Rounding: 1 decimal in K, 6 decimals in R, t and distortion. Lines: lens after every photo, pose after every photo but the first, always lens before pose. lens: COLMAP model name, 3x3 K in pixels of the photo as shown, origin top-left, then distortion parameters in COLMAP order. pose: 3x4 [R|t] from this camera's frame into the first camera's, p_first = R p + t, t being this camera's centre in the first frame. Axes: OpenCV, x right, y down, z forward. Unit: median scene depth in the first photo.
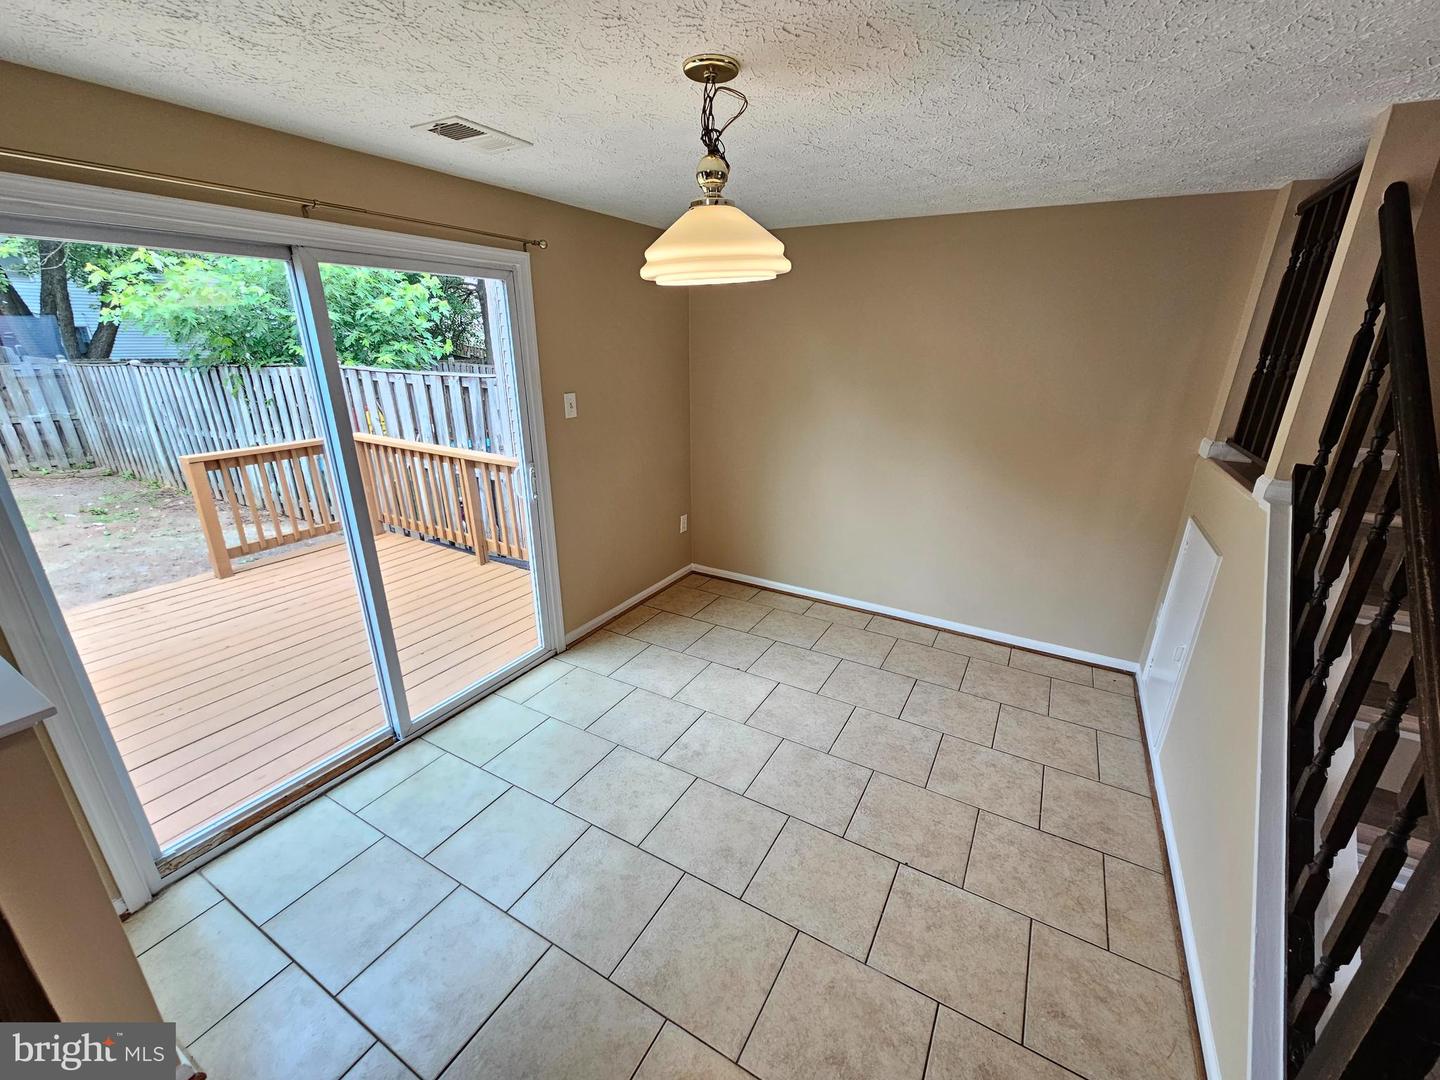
lens RADIAL K [[585.9, 0, 723.2], [0, 585.9, 552.5], [0, 0, 1]] dist [0.000965, -0.001224]
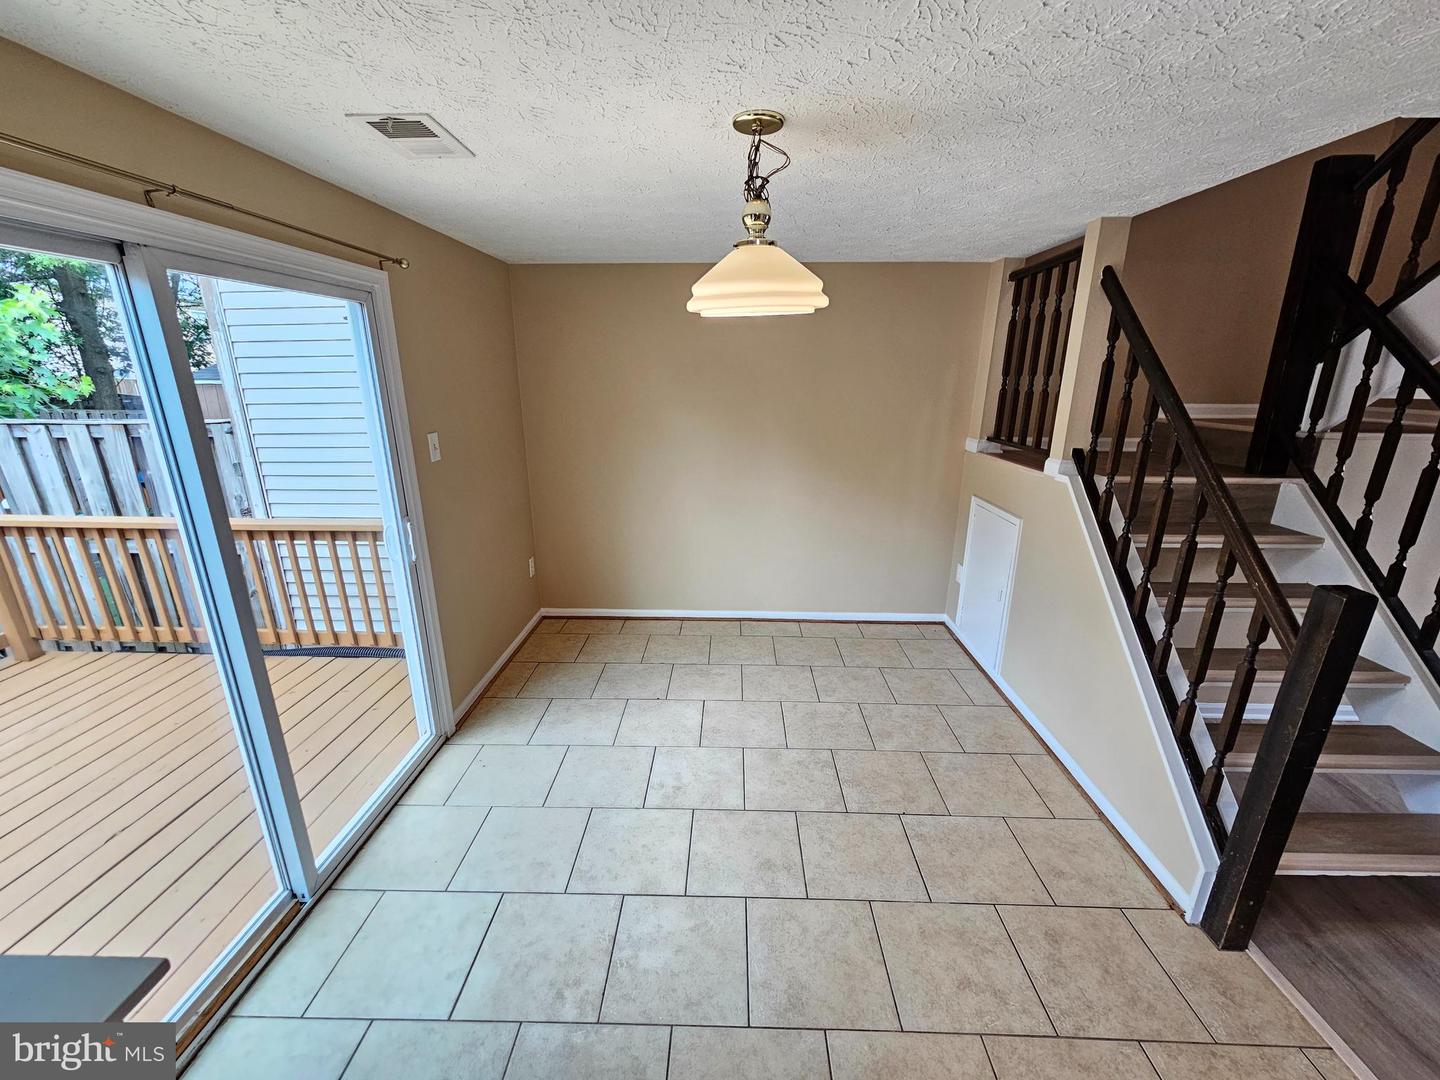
lens RADIAL K [[585.9, 0, 719.9], [0, 585.9, 551.1], [0, 0, 1]] dist [0.000965, -0.001224]
pose [[0.882205, -0.147931, 0.447023, -0.361163], [0.170699, 0.985264, -0.010827, -0.021881], [-0.438834, 0.085858, 0.894457, 0.065926]]
